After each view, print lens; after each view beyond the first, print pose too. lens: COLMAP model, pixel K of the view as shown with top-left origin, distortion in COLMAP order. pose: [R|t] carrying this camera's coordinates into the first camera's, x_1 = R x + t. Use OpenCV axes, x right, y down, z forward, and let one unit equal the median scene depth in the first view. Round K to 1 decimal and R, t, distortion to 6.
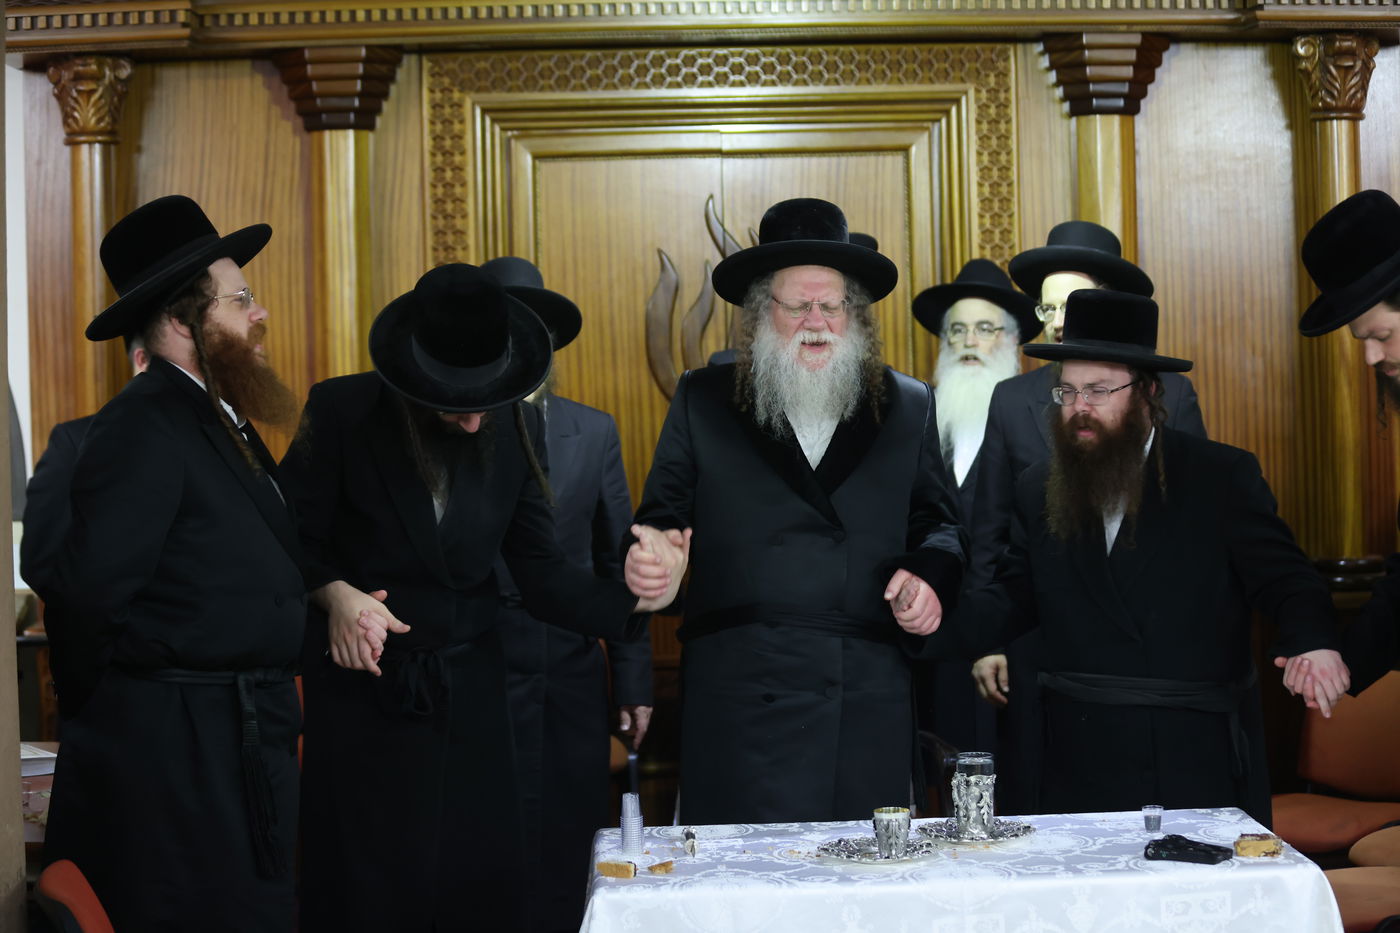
lens RADIAL K [[2959.7, 0, 700.0], [0, 2959.7, 466.5], [0, 0, 1]] dist [-0.372418, 0.278925]
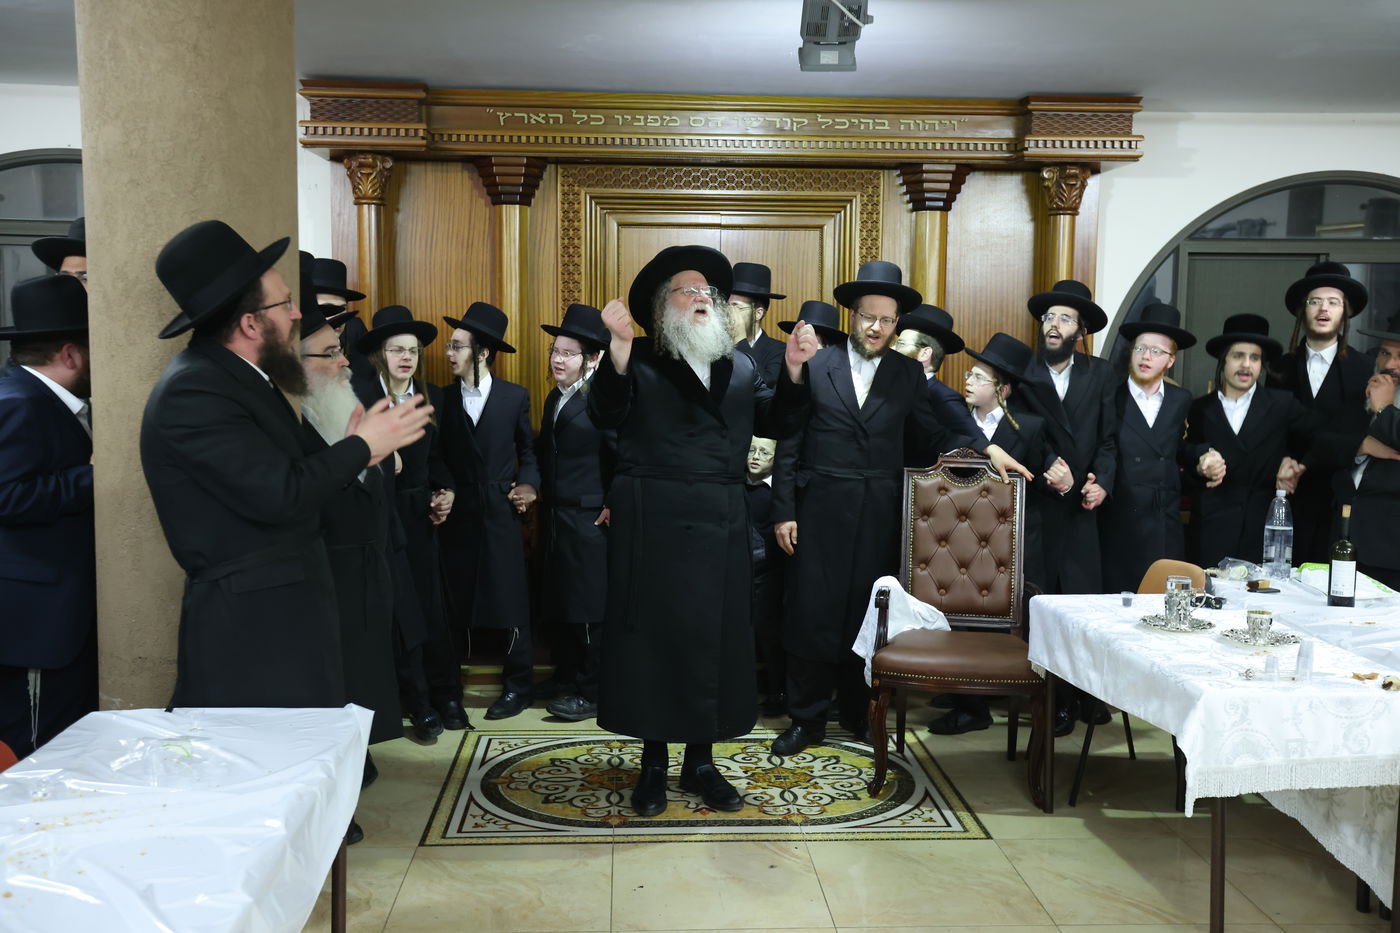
lens RADIAL K [[1406.1, 0, 701.3], [0, 1406.1, 491.6], [0, 0, 1]] dist [0.002728, 0.156006]
pose [[0.999364, 0.030087, 0.019127, -0.016667], [-0.031236, 0.997530, 0.062922, 0.003678], [-0.017187, -0.063479, 0.997835, 0.117067]]
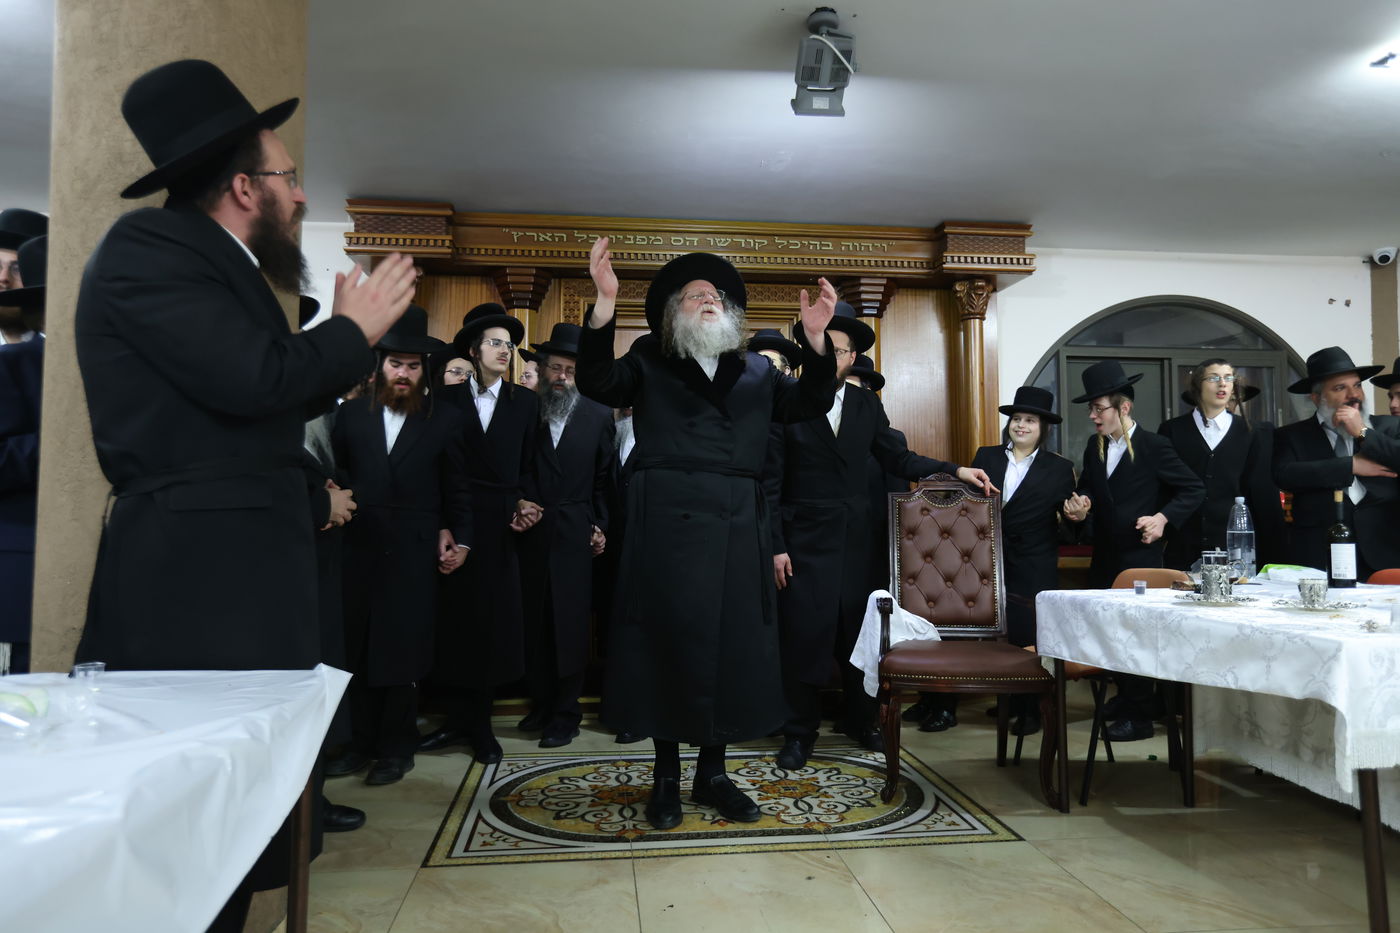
lens RADIAL K [[962.7, 0, 700.0], [0, 962.7, 466.5], [0, 0, 1]] dist [-0.045483, 0.066881]
pose [[0.997049, 0.024161, 0.072865, -0.040234], [-0.017186, 0.995340, -0.094886, 0.065601], [-0.074818, 0.093354, 0.992818, 0.292482]]
